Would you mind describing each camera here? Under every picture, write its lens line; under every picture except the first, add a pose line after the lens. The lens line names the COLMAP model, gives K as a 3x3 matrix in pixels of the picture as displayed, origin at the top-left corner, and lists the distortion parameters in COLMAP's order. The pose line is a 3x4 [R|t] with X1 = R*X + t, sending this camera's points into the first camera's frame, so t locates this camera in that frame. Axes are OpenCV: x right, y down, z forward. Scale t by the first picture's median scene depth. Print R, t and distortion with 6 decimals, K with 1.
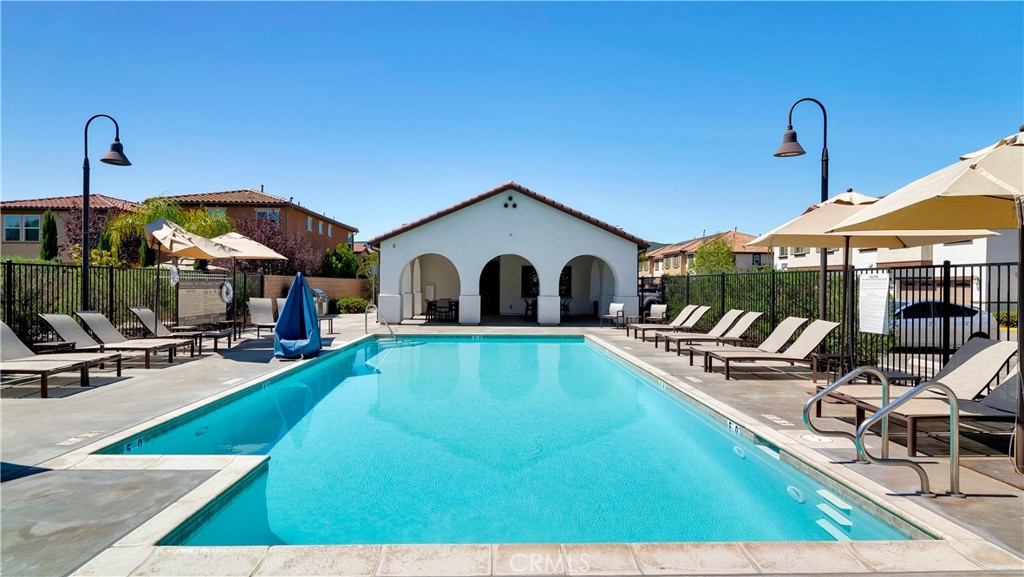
lens RADIAL K [[552.4, 0, 507.1], [0, 552.4, 283.2], [0, 0, 1]] dist [-0.003763, -0.002017]
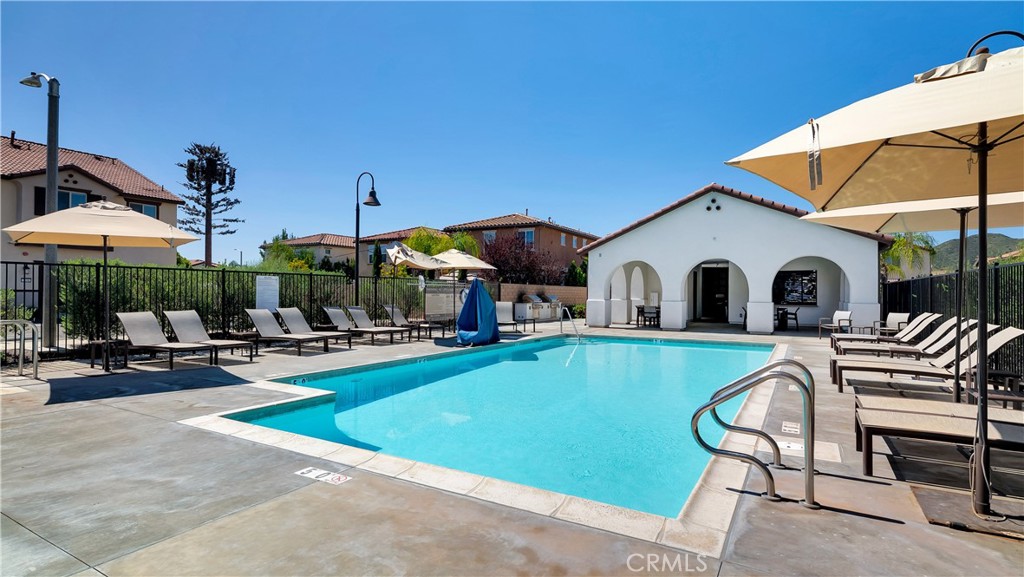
lens RADIAL K [[552.4, 0, 506.3], [0, 552.4, 283.9], [0, 0, 1]] dist [-0.003763, -0.002017]
pose [[0.827153, -0.012675, -0.561834, 0.286597], [-0.001313, 0.999699, -0.024486, 0.018278], [0.561975, 0.020992, 0.826888, 0.001952]]
